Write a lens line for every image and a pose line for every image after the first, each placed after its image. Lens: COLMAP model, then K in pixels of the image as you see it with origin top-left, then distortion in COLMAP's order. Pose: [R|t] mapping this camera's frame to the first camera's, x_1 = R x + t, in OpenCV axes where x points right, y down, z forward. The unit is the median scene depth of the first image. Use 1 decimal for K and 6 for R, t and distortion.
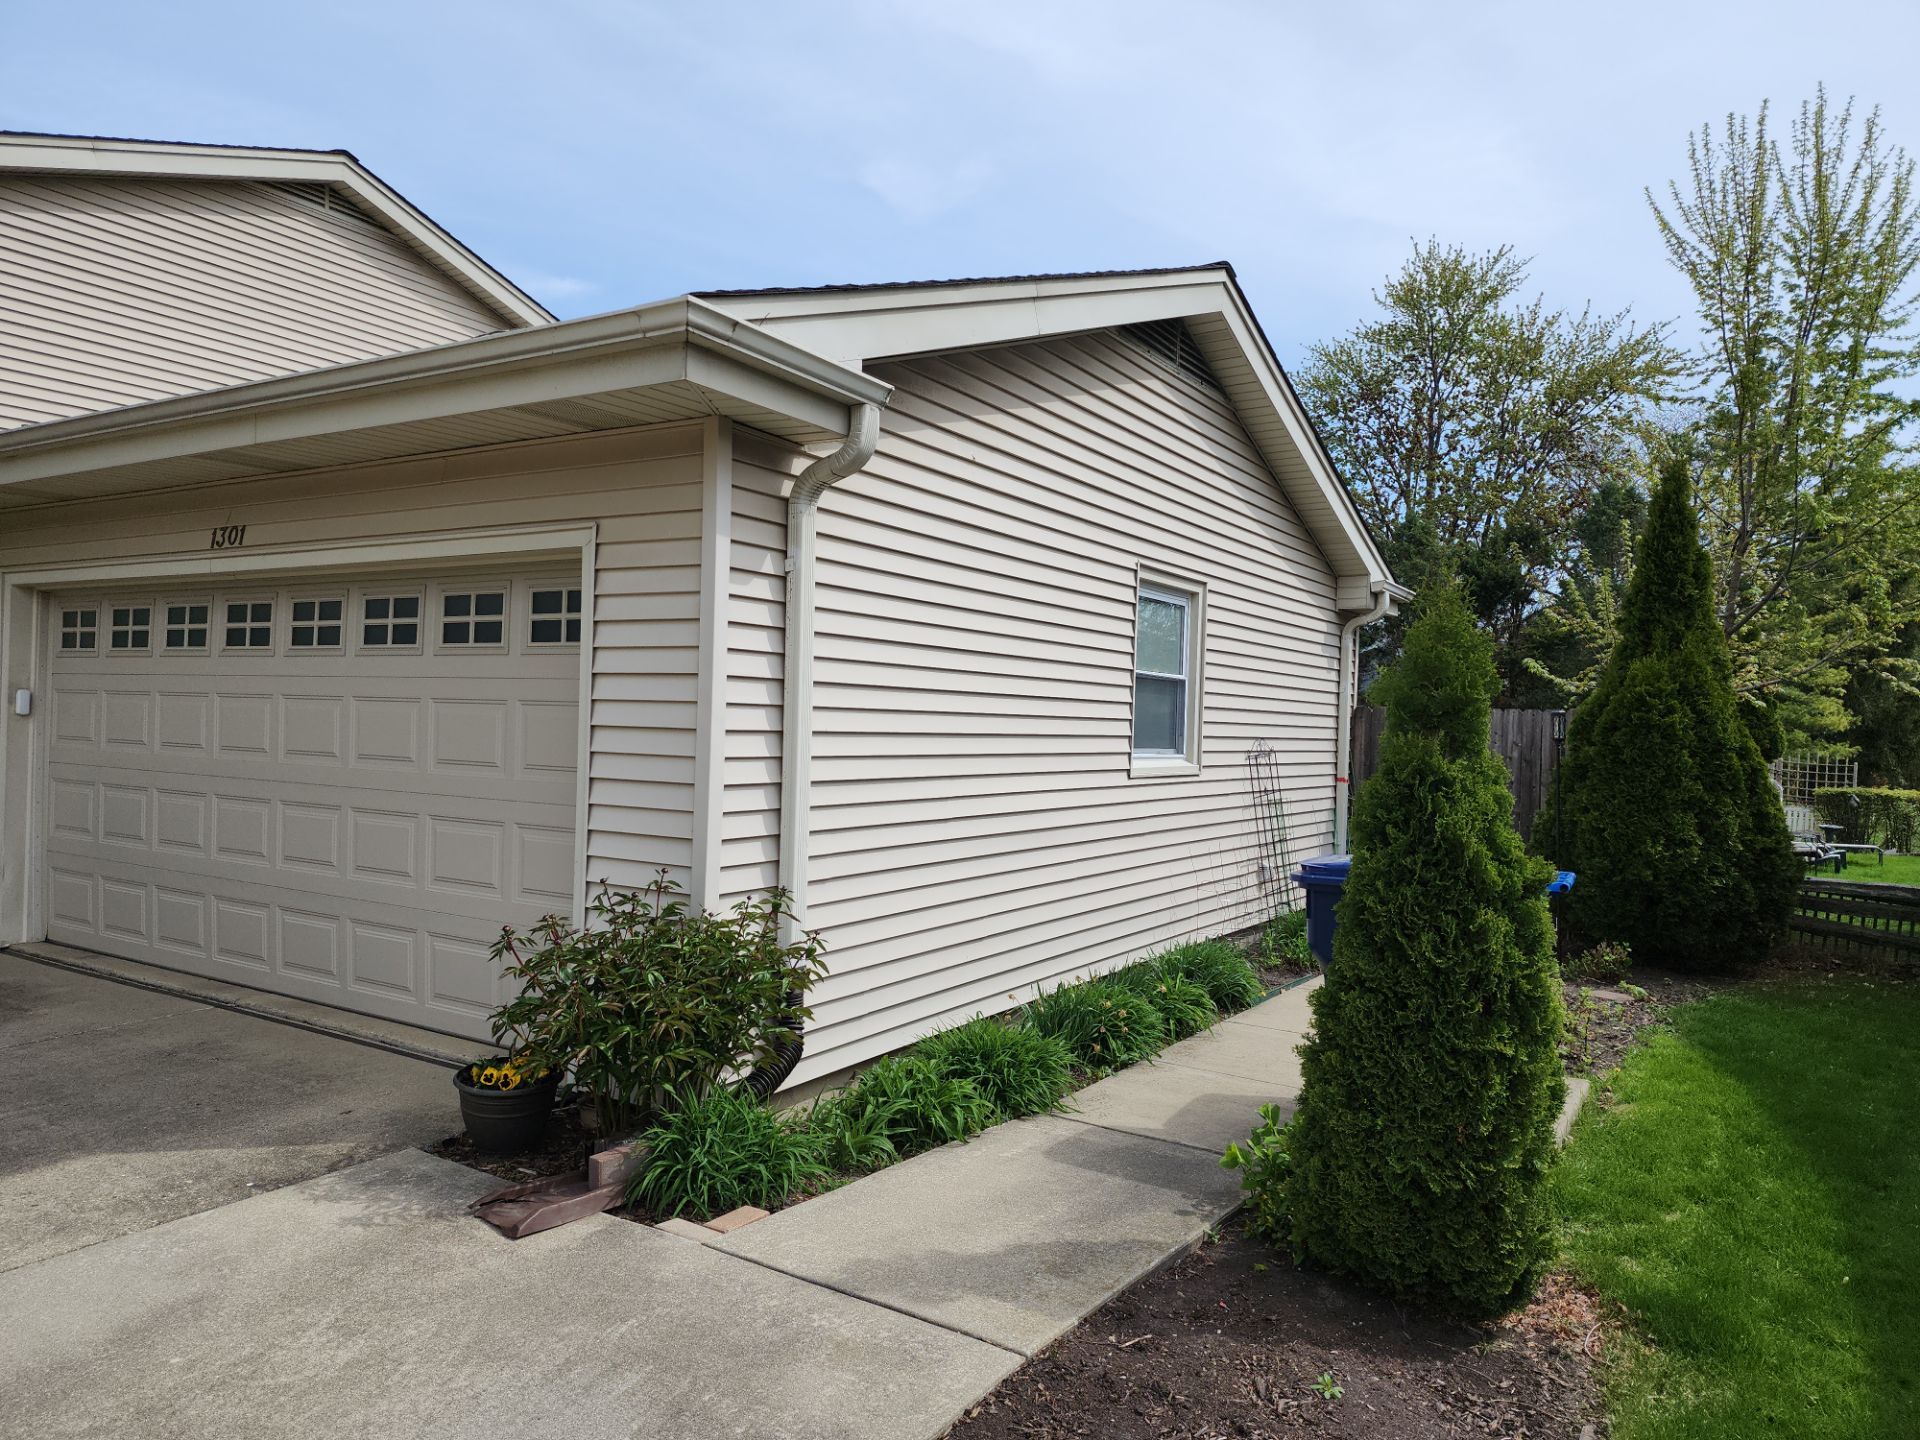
lens RADIAL K [[1275.6, 0, 961.8], [0, 1275.6, 728.7], [0, 0, 1]] dist [0.084929, -0.064195]
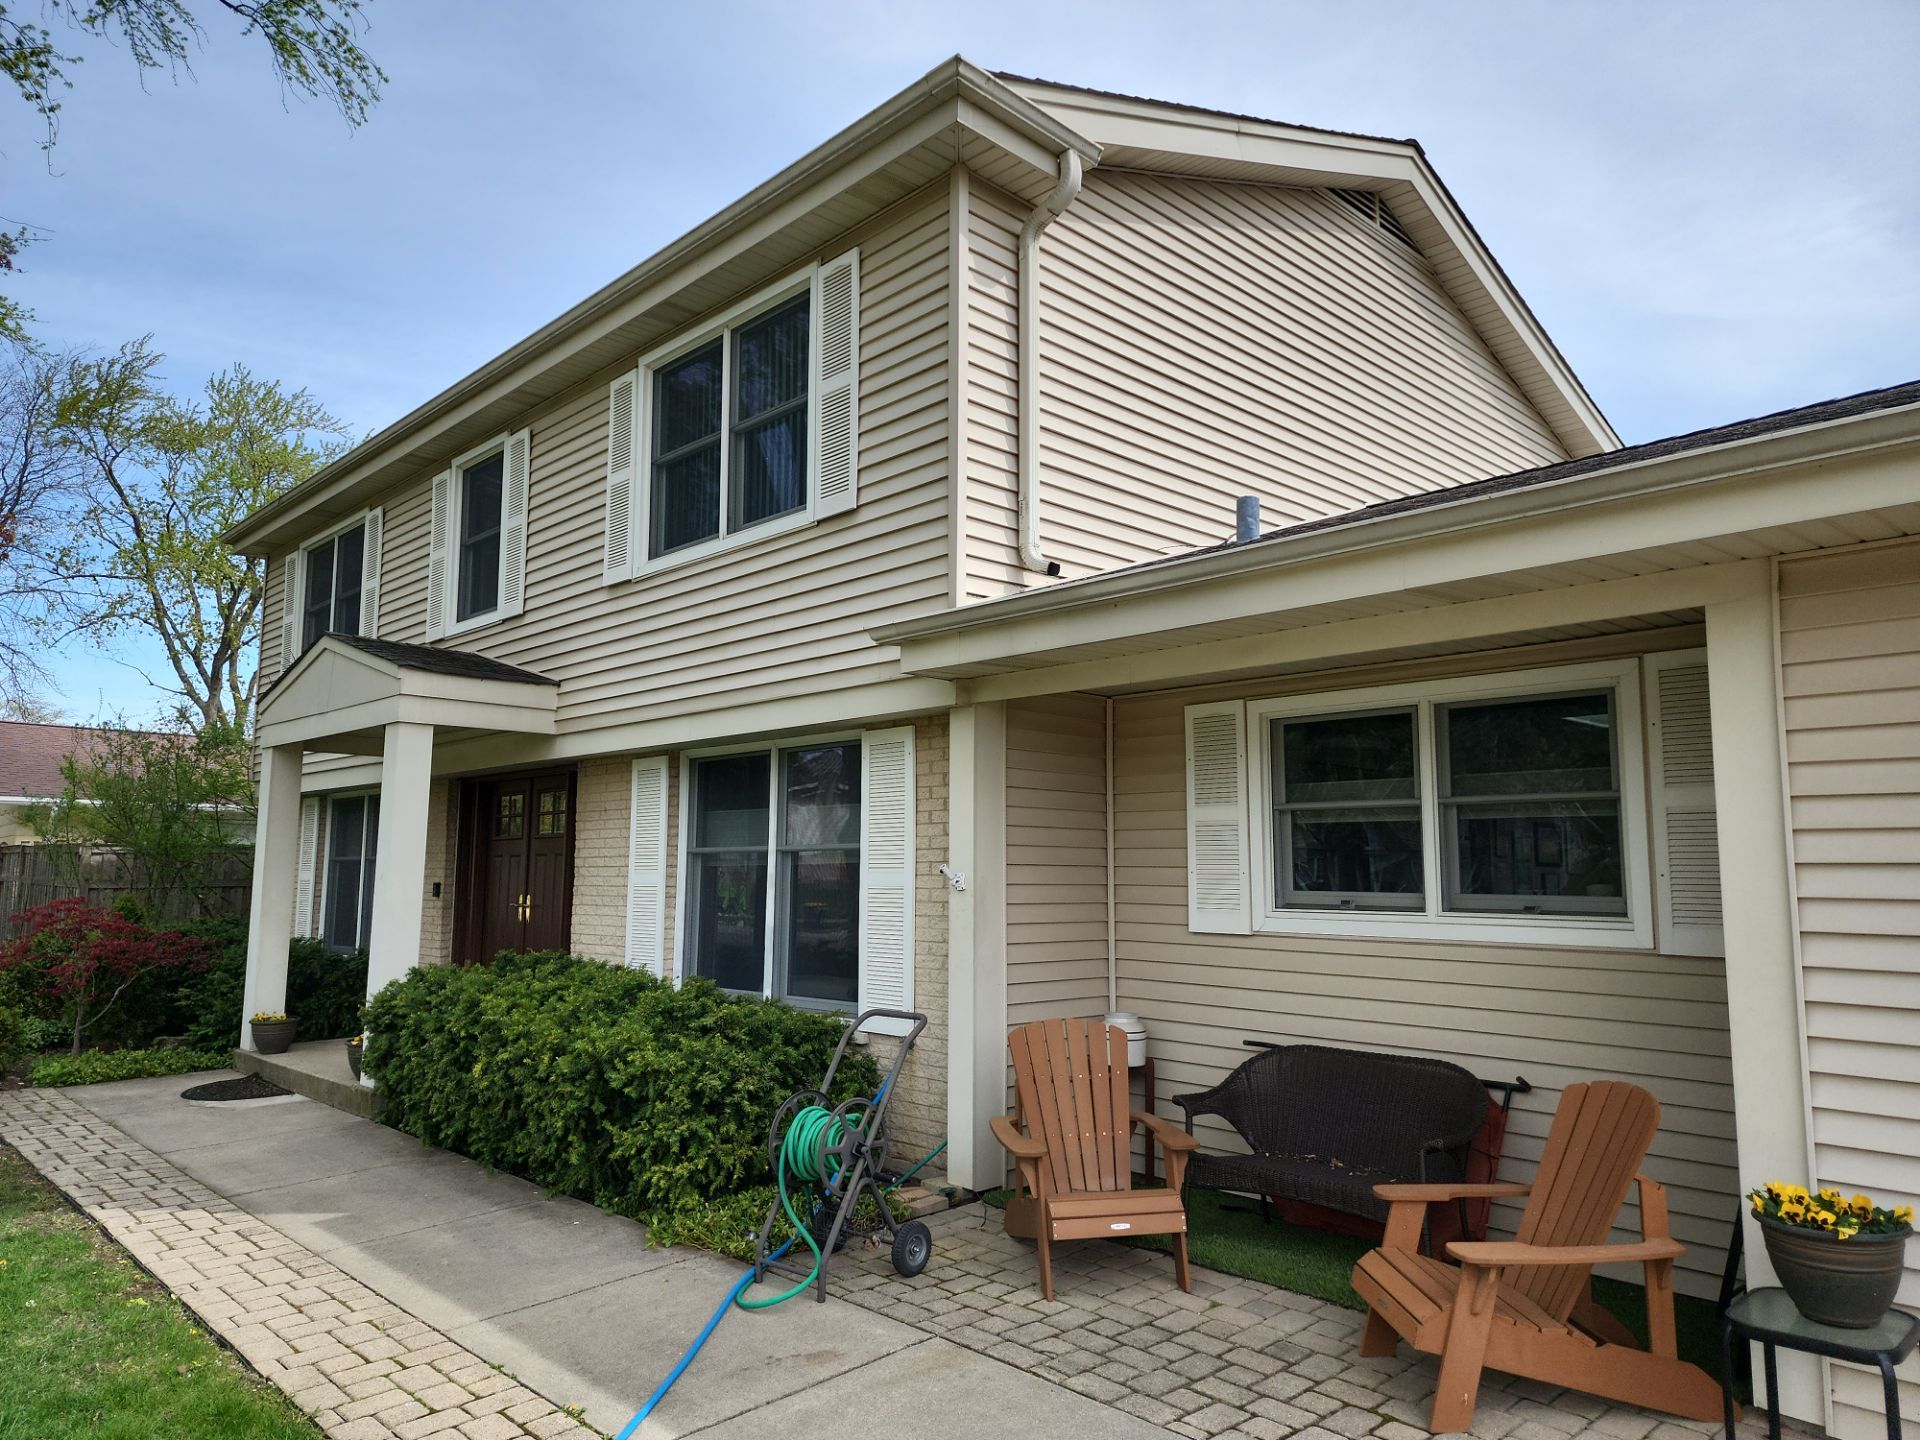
lens RADIAL K [[1275.6, 0, 961.8], [0, 1275.6, 728.7], [0, 0, 1]] dist [0.084929, -0.064195]
pose [[0.972045, -0.049566, -0.229505, -1.382632], [0.020598, 0.991697, -0.126936, -0.059390], [0.233891, 0.118660, 0.964995, 0.653517]]
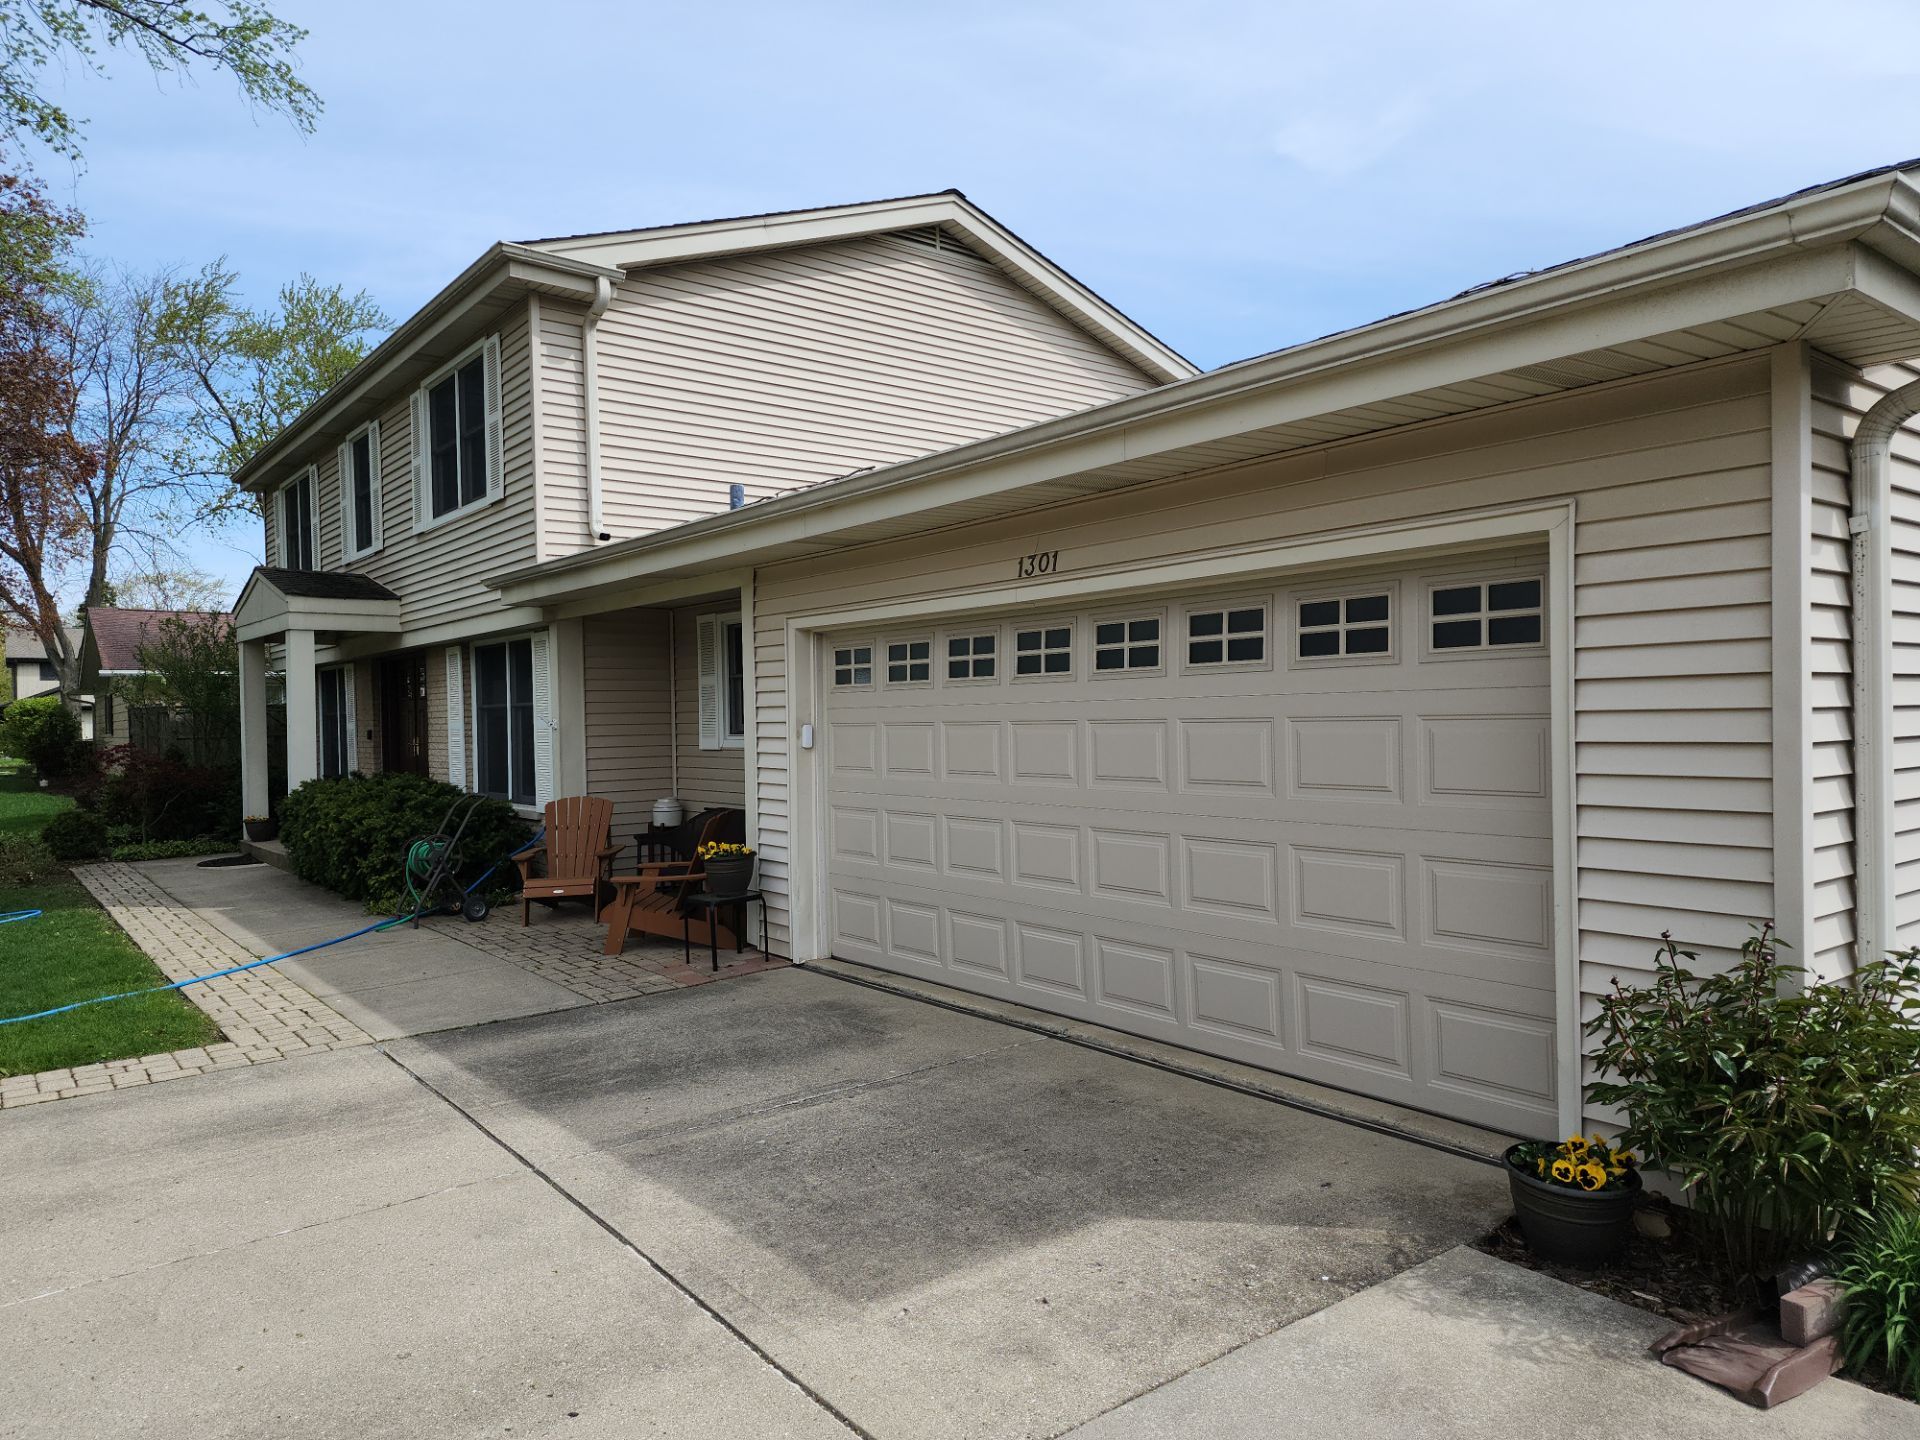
lens RADIAL K [[1275.6, 0, 961.8], [0, 1275.6, 728.7], [0, 0, 1]] dist [0.084929, -0.064195]
pose [[0.943131, -0.042743, -0.329663, -0.356148], [0.043747, 0.999033, -0.004377, -0.023217], [0.329531, -0.010294, 0.944089, 0.068783]]
